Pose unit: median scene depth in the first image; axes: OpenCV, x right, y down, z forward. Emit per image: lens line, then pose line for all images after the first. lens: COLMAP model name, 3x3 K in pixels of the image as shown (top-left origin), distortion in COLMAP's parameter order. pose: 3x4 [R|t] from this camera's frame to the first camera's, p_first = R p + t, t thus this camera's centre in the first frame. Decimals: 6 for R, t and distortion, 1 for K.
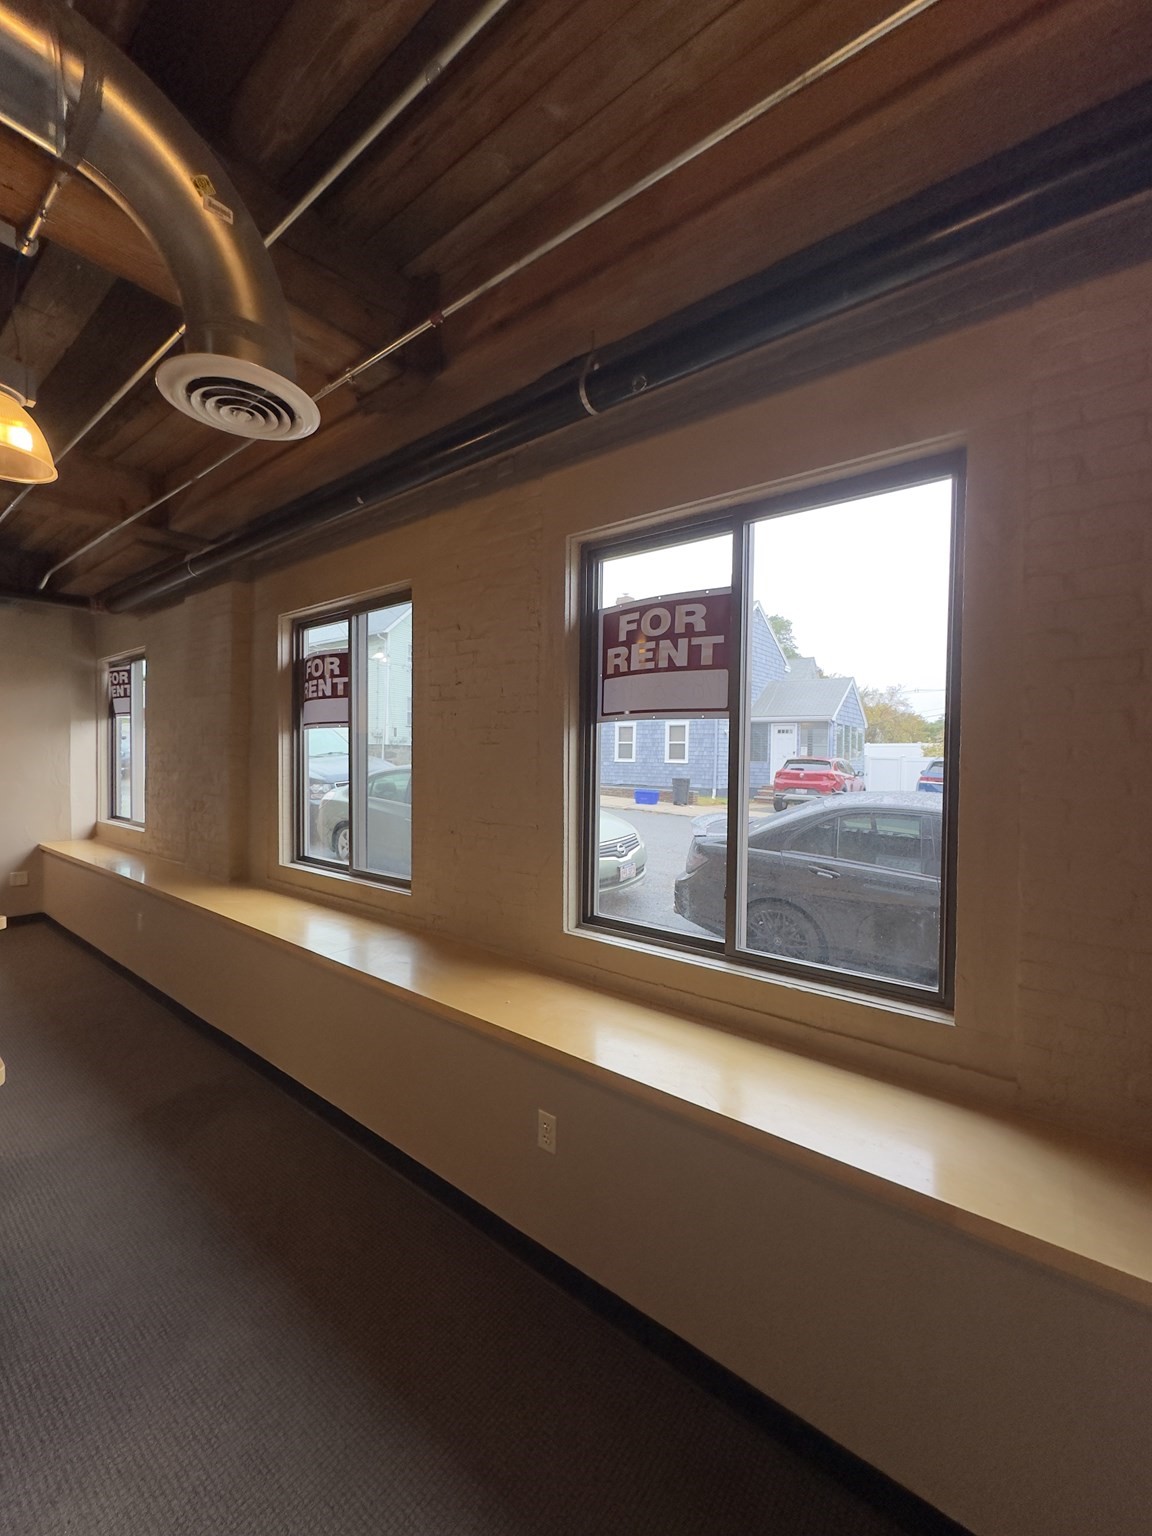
lens RADIAL K [[610.2, 0, 579.4], [0, 610.2, 767.7], [0, 0, 1]] dist [-0.010915, 0.000740]
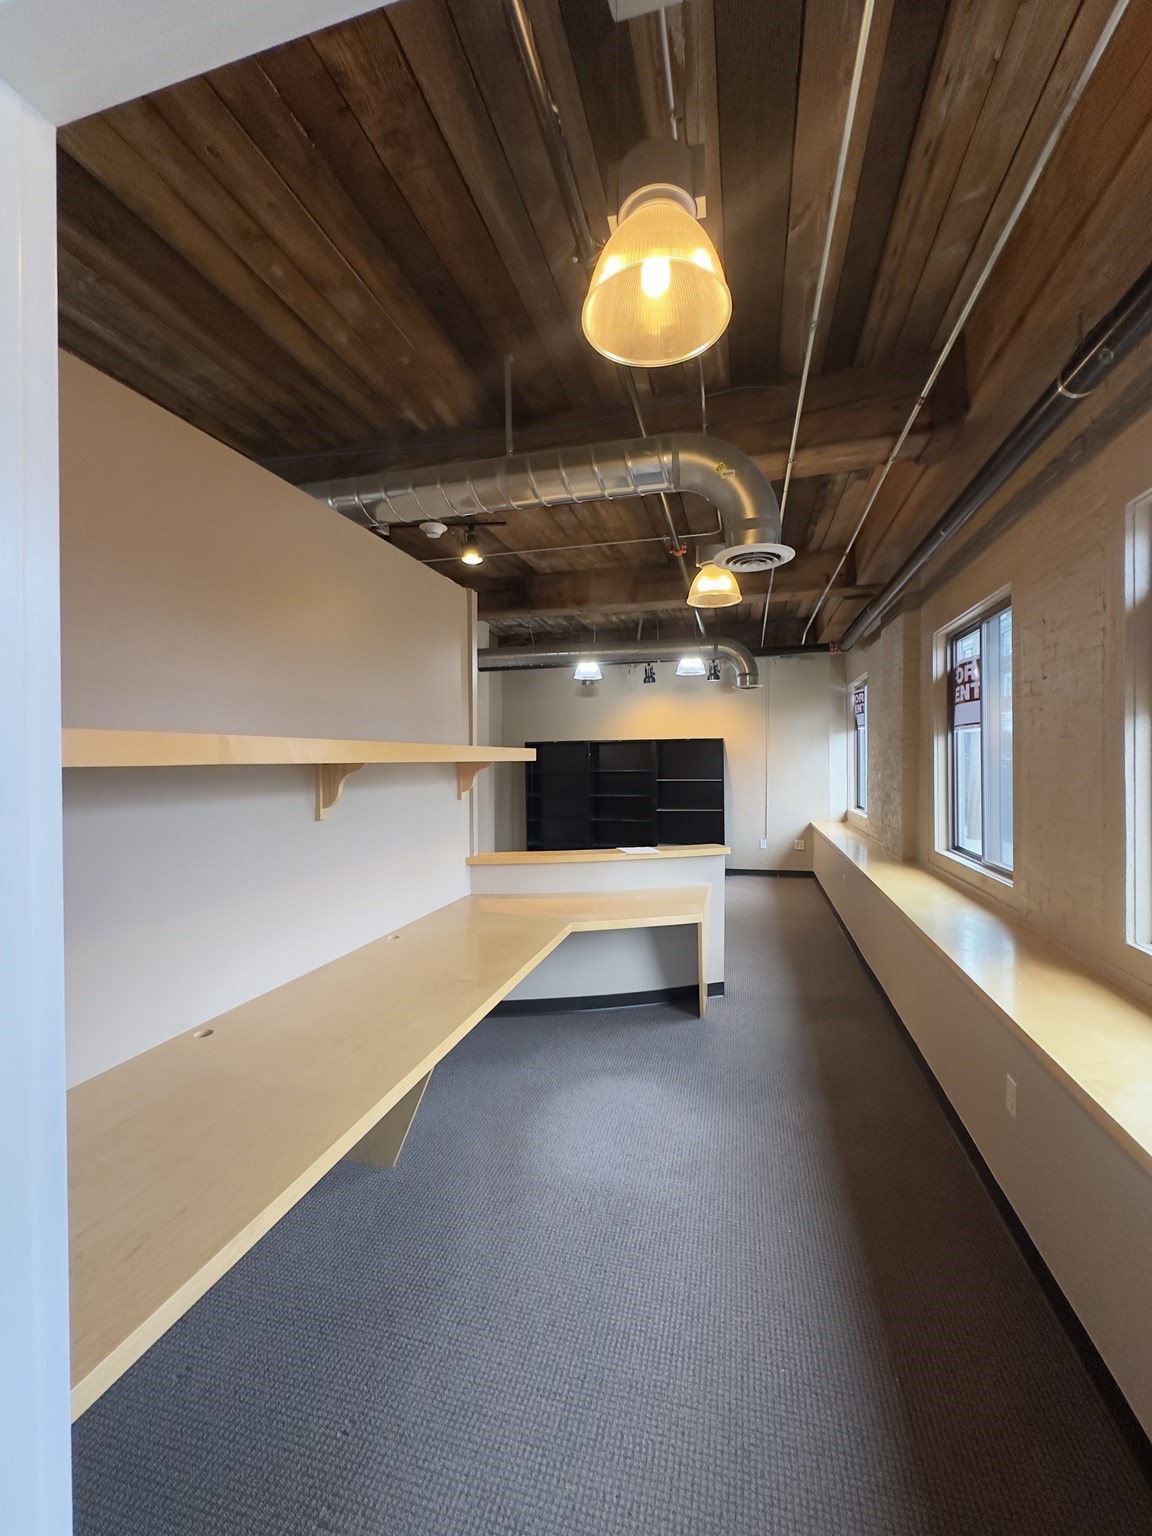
lens RADIAL K [[610.2, 0, 577.5], [0, 610.2, 763.4], [0, 0, 1]] dist [-0.010915, 0.000740]
pose [[0.378221, -0.018339, -0.925534, 0.310457], [0.009429, 0.999828, -0.015957, 0.006893], [0.925667, -0.002692, 0.378329, -0.058716]]
